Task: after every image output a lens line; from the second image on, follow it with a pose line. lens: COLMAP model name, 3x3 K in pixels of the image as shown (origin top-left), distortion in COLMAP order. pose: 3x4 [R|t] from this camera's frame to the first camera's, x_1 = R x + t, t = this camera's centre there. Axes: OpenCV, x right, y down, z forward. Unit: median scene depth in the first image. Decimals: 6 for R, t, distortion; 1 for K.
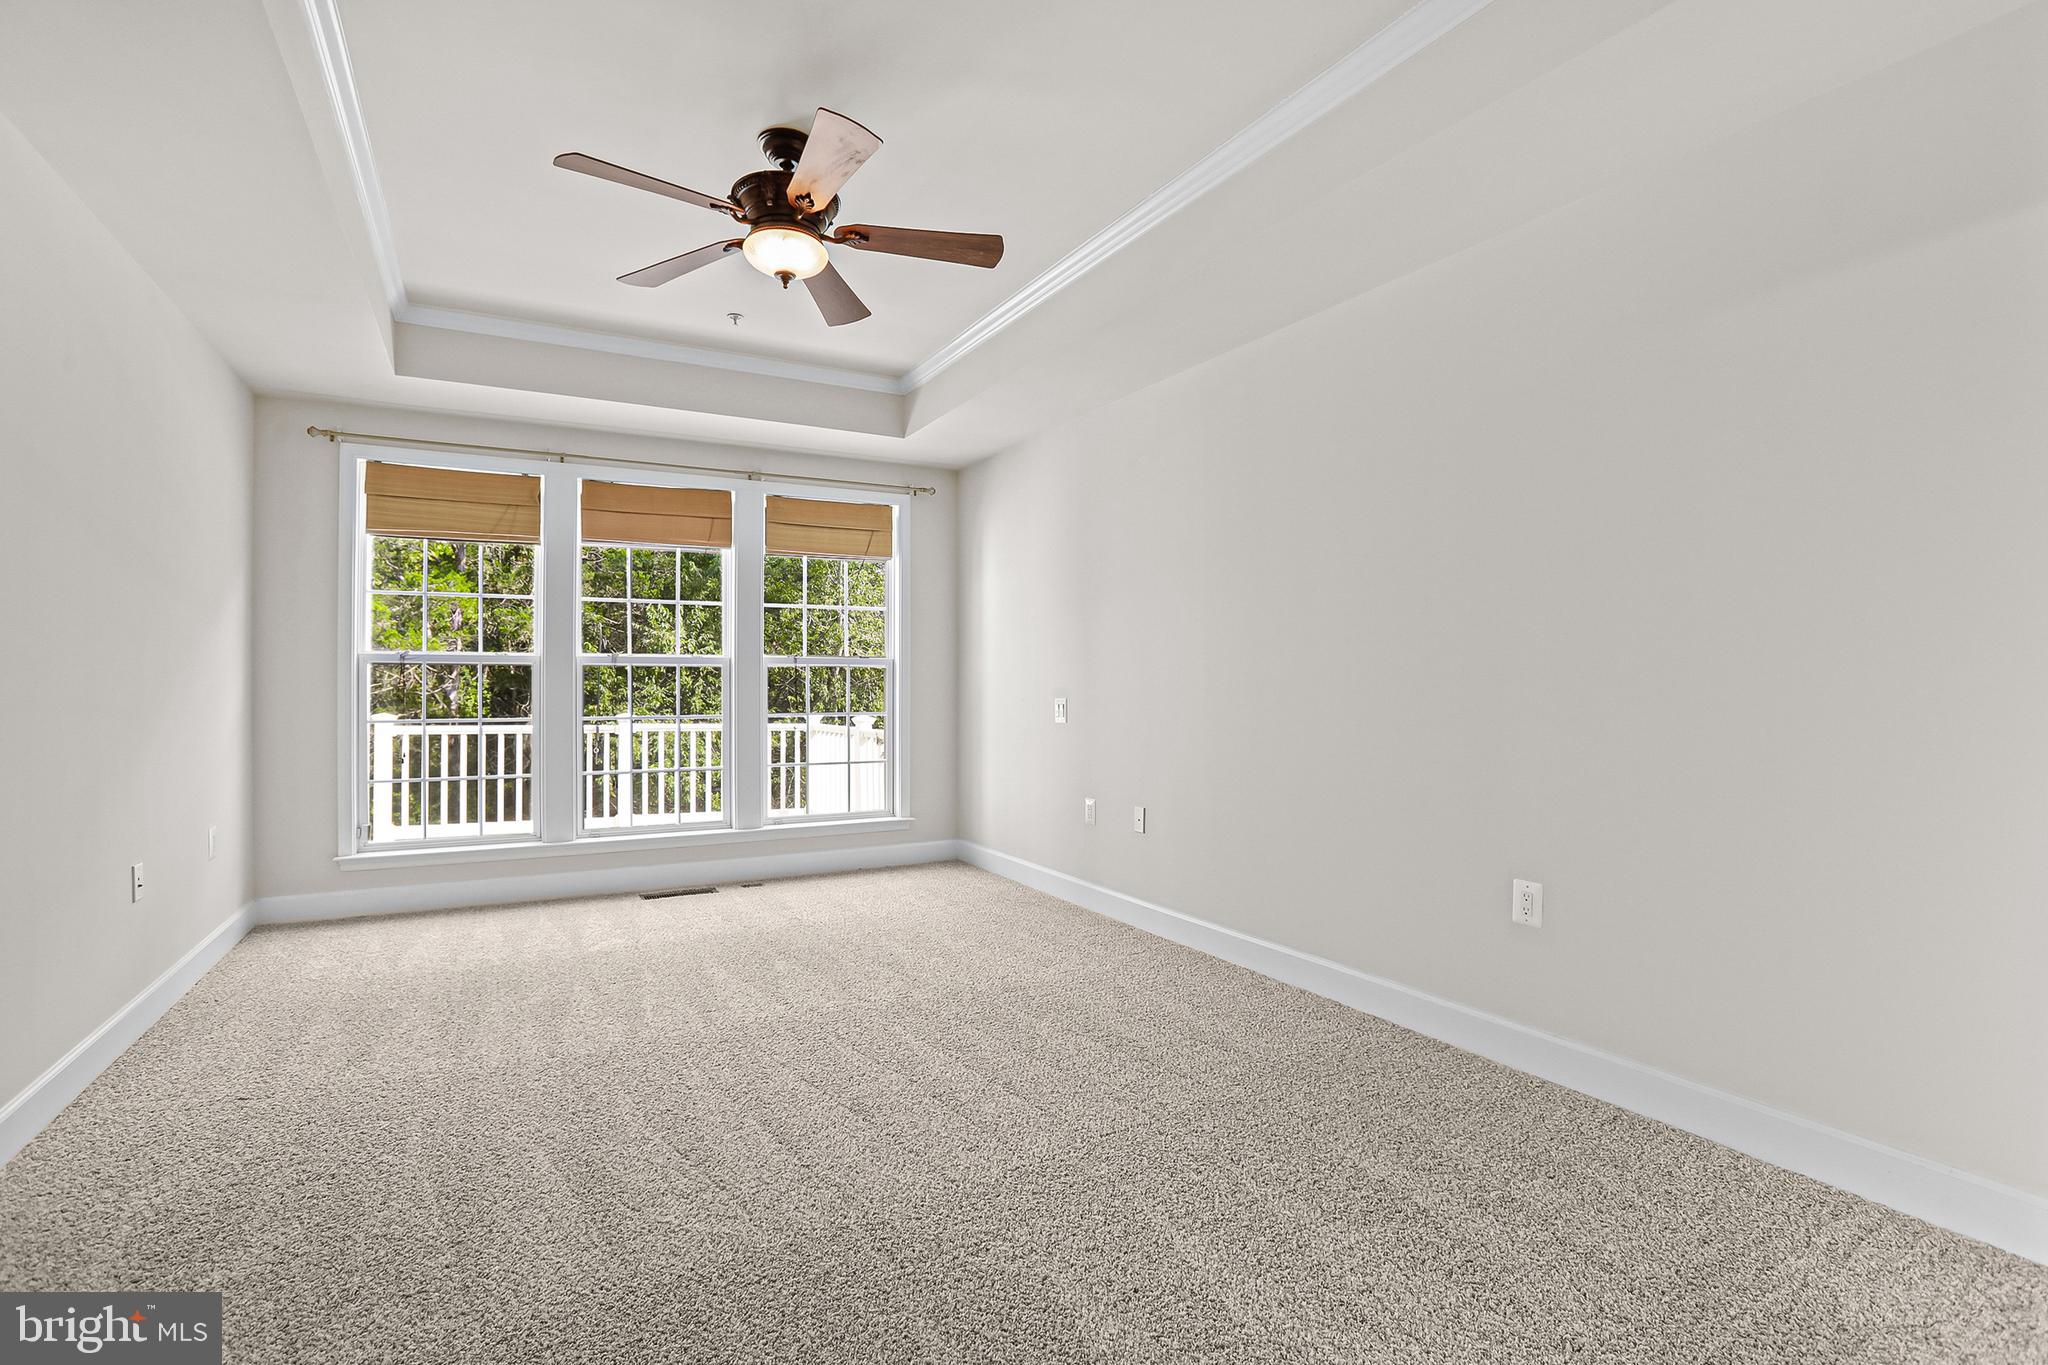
lens RADIAL K [[932.3, 0, 1013.7], [0, 932.3, 680.8], [0, 0, 1]] dist [-0.073017, 0.025018]
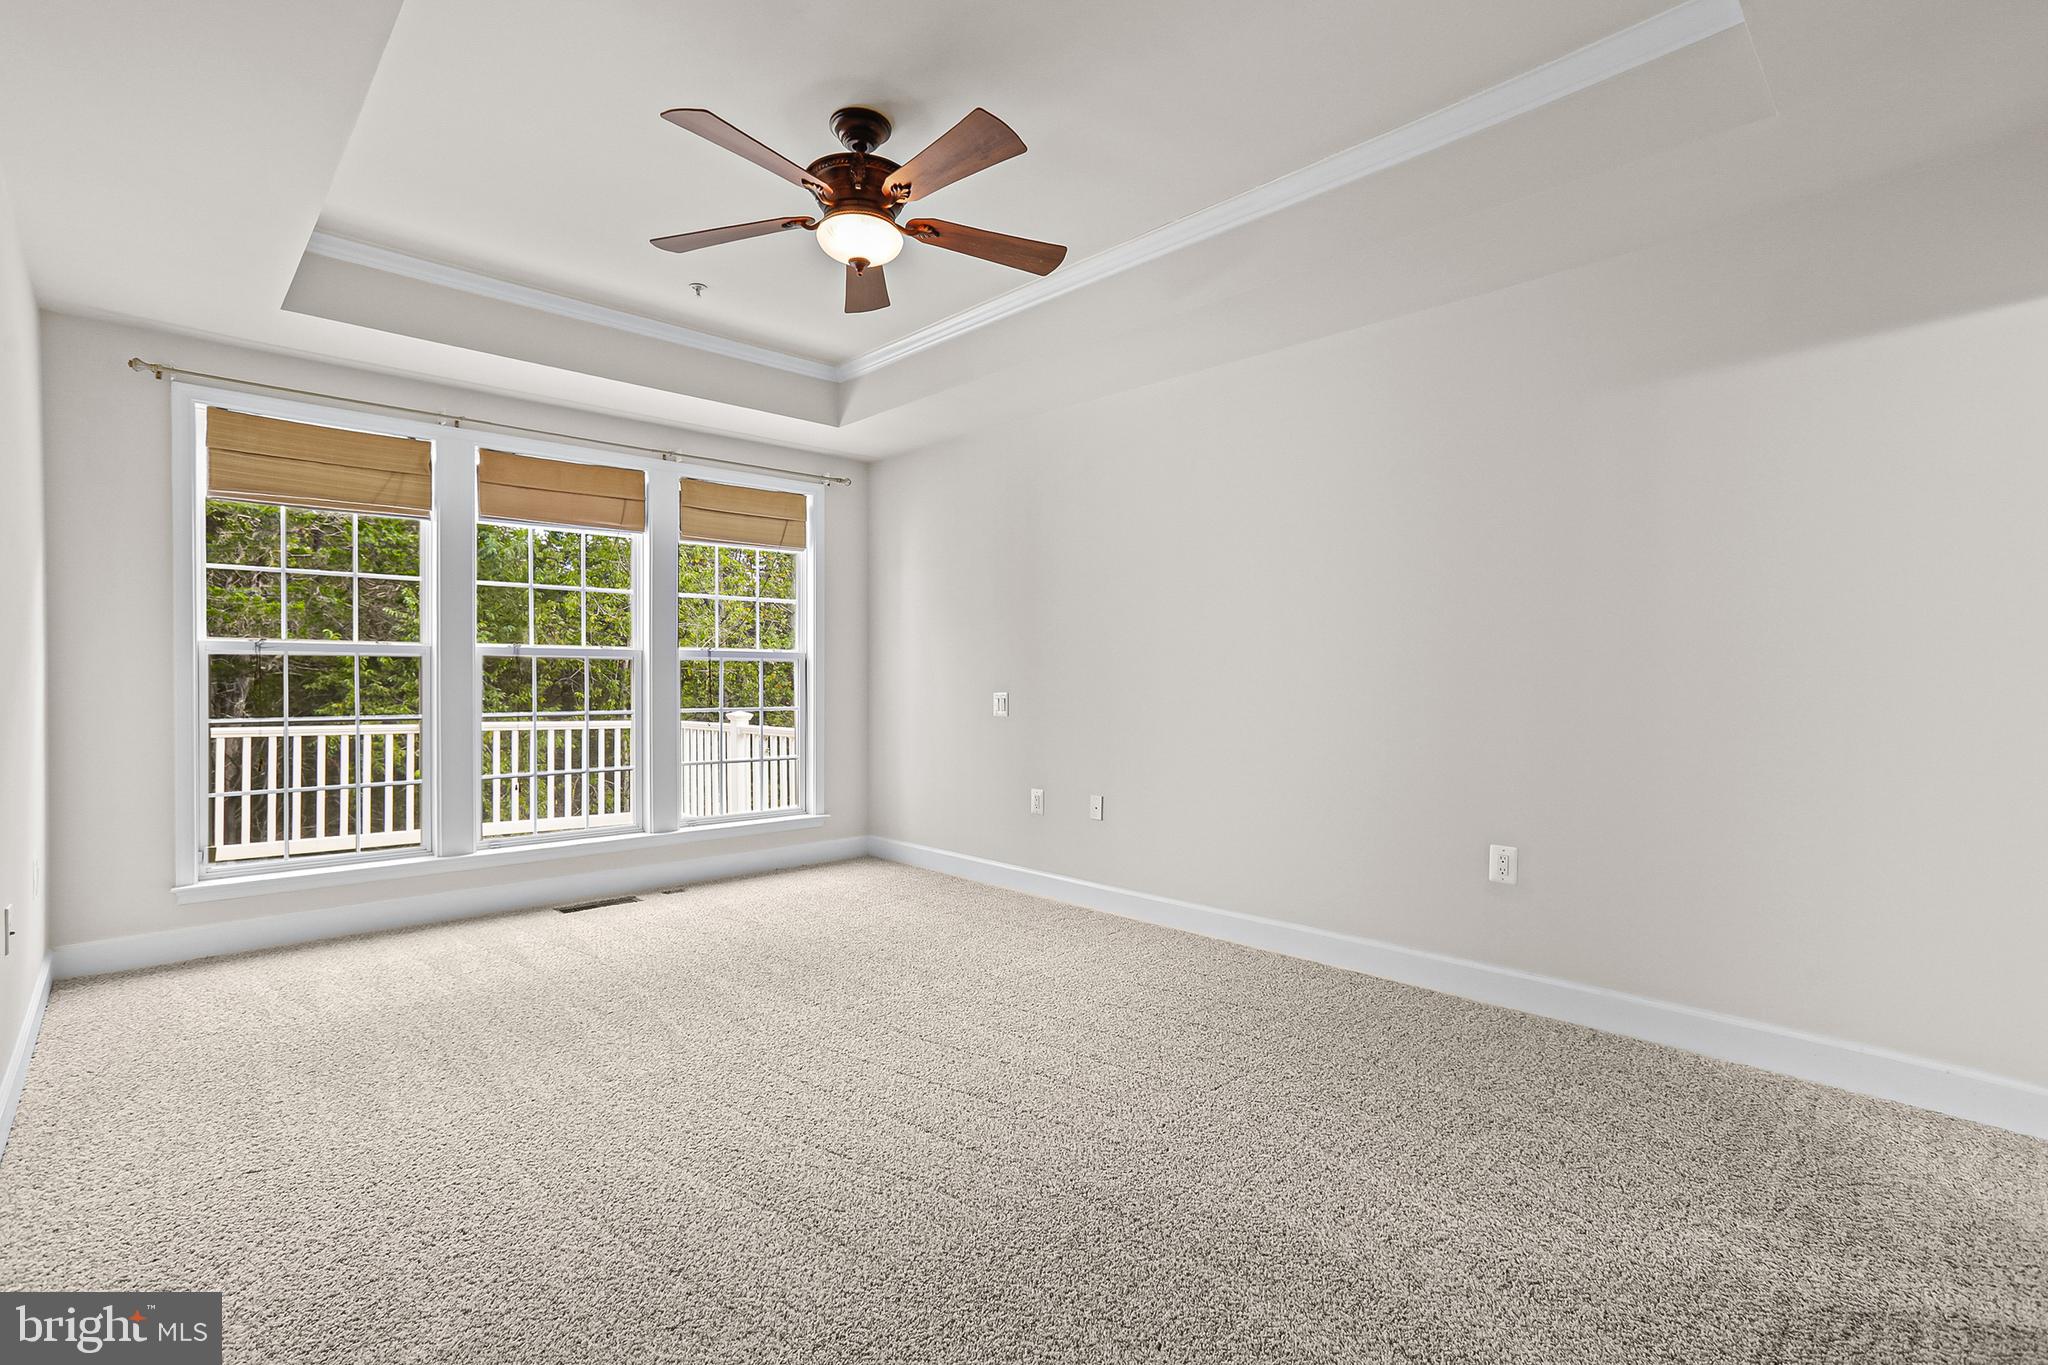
lens RADIAL K [[944.0, 0, 1015.2], [0, 944.0, 686.9], [0, 0, 1]] dist [-0.031476, 0.018764]
pose [[0.968918, 0.000010, 0.247383, -0.201613], [-0.002911, 0.999931, 0.011361, 0.000376], [-0.247366, -0.011728, 0.968851, -0.012875]]
